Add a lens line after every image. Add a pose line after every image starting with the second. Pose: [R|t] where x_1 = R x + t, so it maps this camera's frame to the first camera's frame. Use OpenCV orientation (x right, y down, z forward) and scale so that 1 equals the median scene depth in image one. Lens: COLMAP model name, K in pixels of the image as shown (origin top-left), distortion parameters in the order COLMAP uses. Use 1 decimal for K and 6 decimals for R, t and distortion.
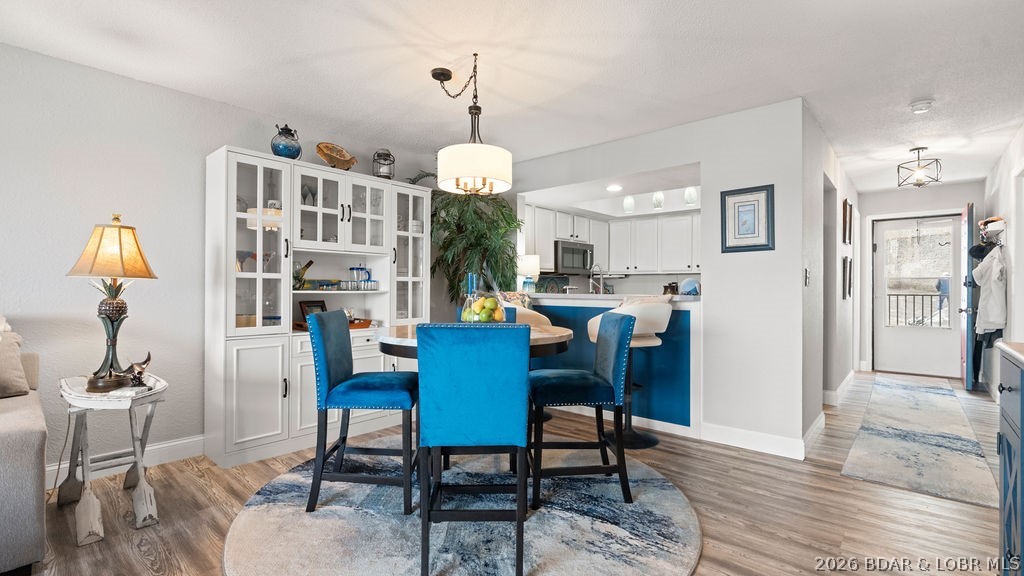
lens RADIAL K [[458.7, 0, 515.6], [0, 458.7, 289.4], [0, 0, 1]] dist [-0.012046, 0.004323]
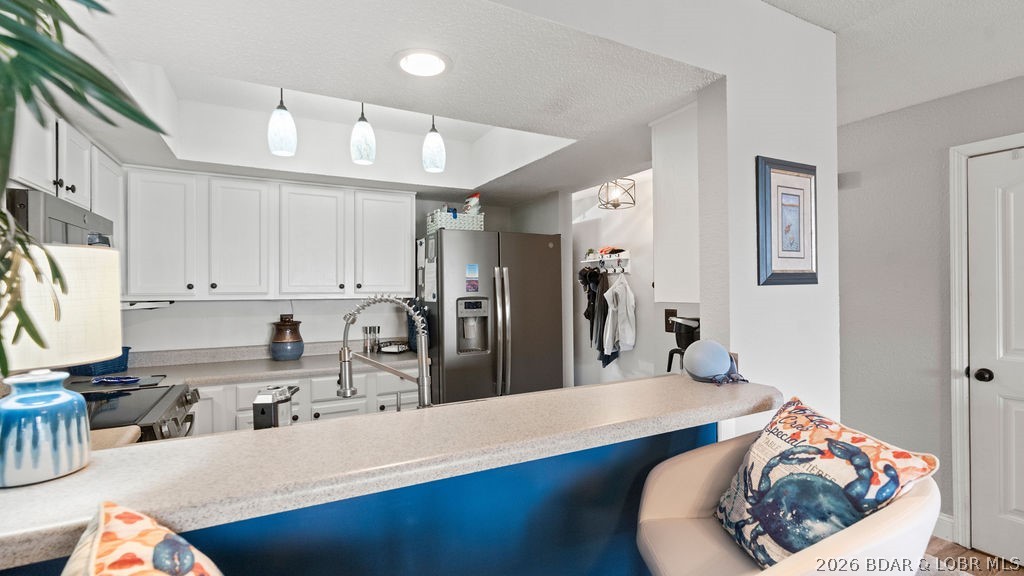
lens RADIAL K [[465.8, 0, 512.8], [0, 465.8, 289.7], [0, 0, 1]] dist [-0.008085, 0.000423]
pose [[0.353915, -0.008079, 0.935243, -0.101777], [0.010839, 0.999931, 0.004537, -0.084951], [-0.935215, 0.008531, 0.353979, 1.143501]]
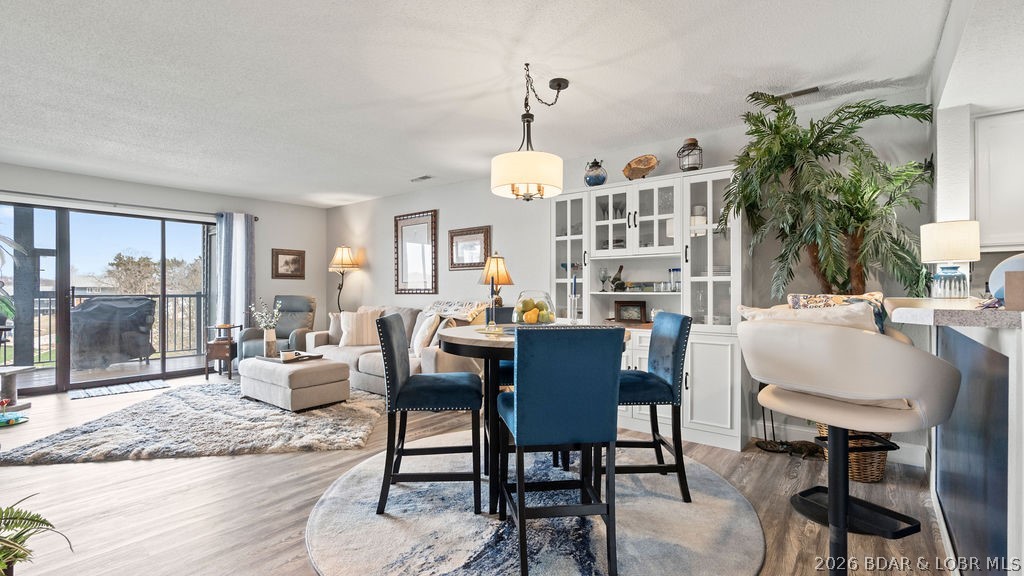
lens RADIAL K [[458.7, 0, 515.6], [0, 458.7, 289.4], [0, 0, 1]] dist [-0.012046, 0.004323]
pose [[0.052251, -0.002763, -0.998630, 0.748736], [0.000935, 0.999996, -0.002718, -0.000924], [0.998634, -0.000791, 0.052253, 0.728733]]
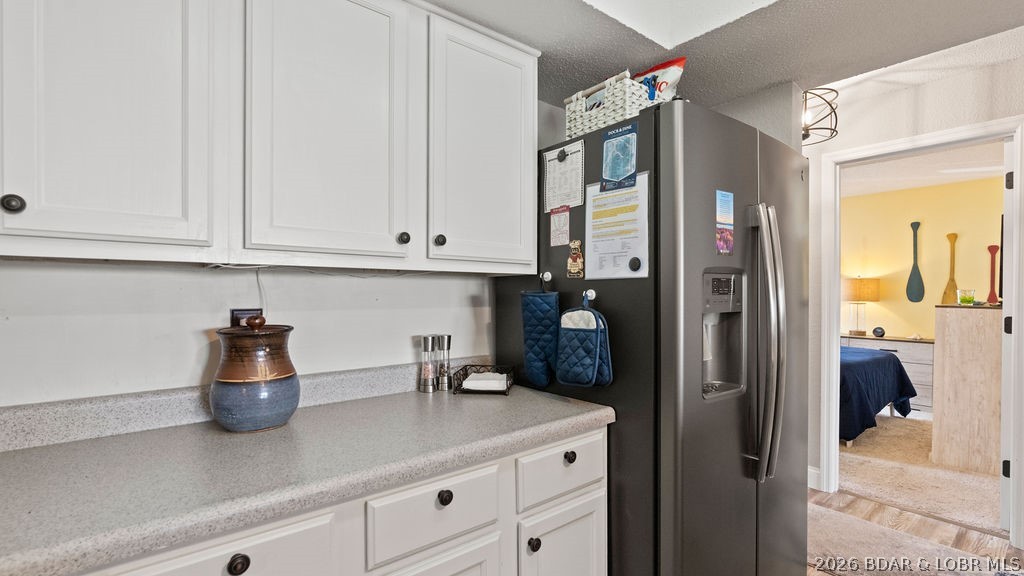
lens RADIAL K [[459.2, 0, 513.1], [0, 459.2, 297.1], [0, 0, 1]] dist [-0.009542, 0.000731]
pose [[0.171268, -0.015442, 0.985104, 0.321739], [0.003267, 0.999881, 0.015106, -0.046774], [-0.985219, 0.000631, 0.171298, 1.674255]]
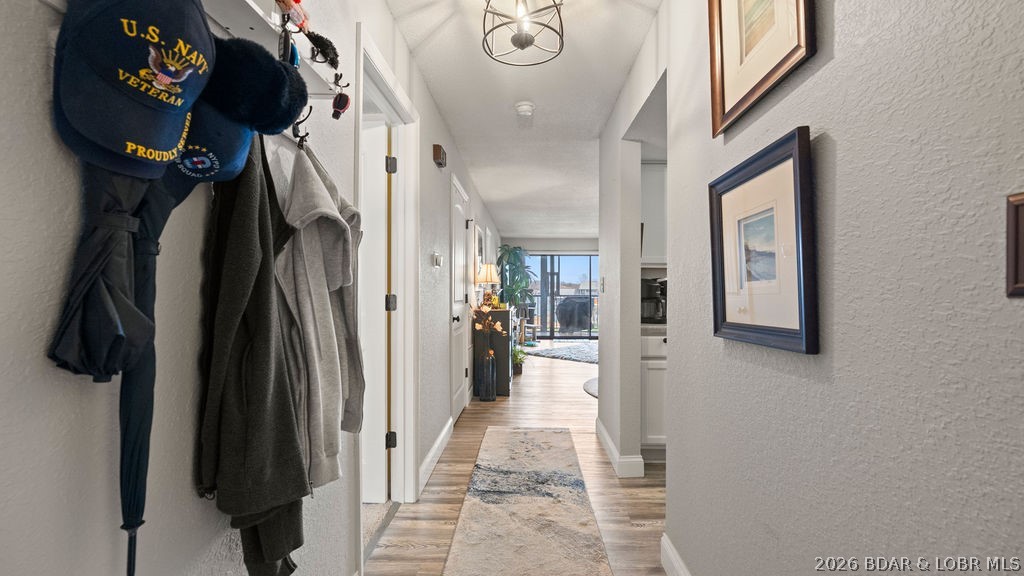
lens RADIAL K [[457.2, 0, 512.5], [0, 457.2, 290.3], [0, 0, 1]] dist [-0.003071, -0.000019]
pose [[-0.773716, -0.009359, -0.633463, 1.521620], [-0.009159, 0.999952, -0.003587, -0.006729], [0.633466, 0.003027, -0.773764, 1.740437]]
